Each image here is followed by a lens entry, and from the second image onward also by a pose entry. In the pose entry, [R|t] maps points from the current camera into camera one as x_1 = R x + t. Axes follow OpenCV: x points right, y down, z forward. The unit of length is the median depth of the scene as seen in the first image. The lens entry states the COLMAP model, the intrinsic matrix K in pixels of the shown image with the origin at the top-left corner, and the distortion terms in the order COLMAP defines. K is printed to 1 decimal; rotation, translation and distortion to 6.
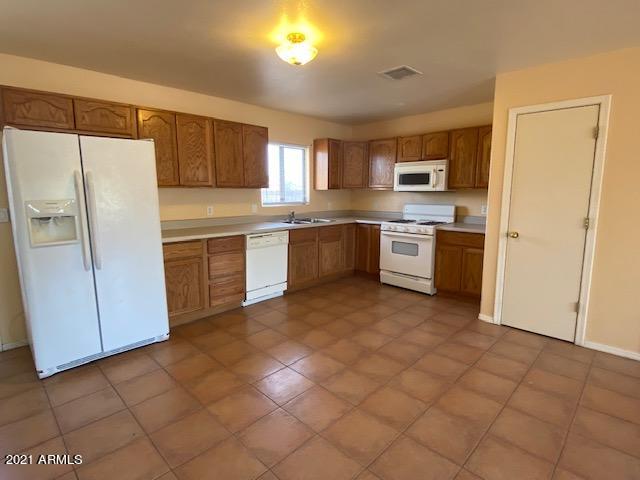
lens RADIAL K [[326.3, 0, 320.0], [0, 326.3, 240.0], [0, 0, 1]] dist [-0.006275, -0.001149]
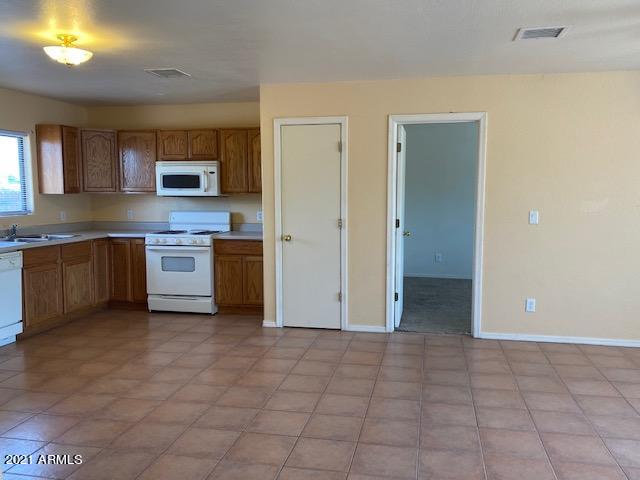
lens RADIAL K [[543.5, 0, 320.0], [0, 543.5, 240.0], [0, 0, 1]] dist [0.056537, -0.006657]
pose [[0.837634, -0.050028, 0.543936, -0.208467], [0.083246, 0.995857, -0.036602, 0.049437], [-0.539851, 0.075939, 0.838328, -0.406982]]
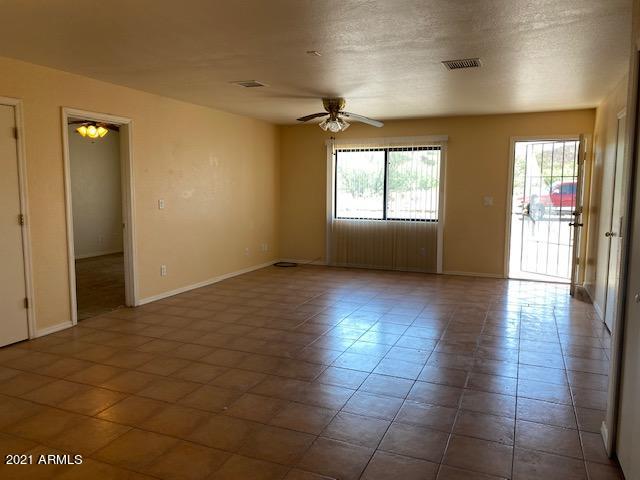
lens RADIAL K [[483.3, 0, 320.0], [0, 483.3, 240.0], [0, 0, 1]] dist [0.013706, 0.001223]
pose [[-0.368785, -0.105415, 0.923518, -0.644579], [0.138801, 0.976164, 0.166851, -0.077173], [-0.919093, 0.189717, -0.345362, 0.449666]]
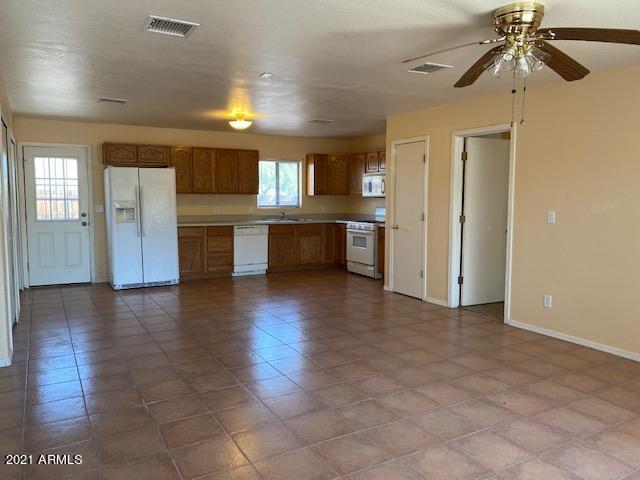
lens RADIAL K [[483.3, 0, 320.0], [0, 483.3, 240.0], [0, 0, 1]] dist [0.013706, 0.001223]
pose [[0.962331, 0.026818, -0.270554, 0.655292], [-0.042462, 0.997737, -0.052137, 0.129317], [0.268544, 0.061661, 0.961292, -0.877503]]
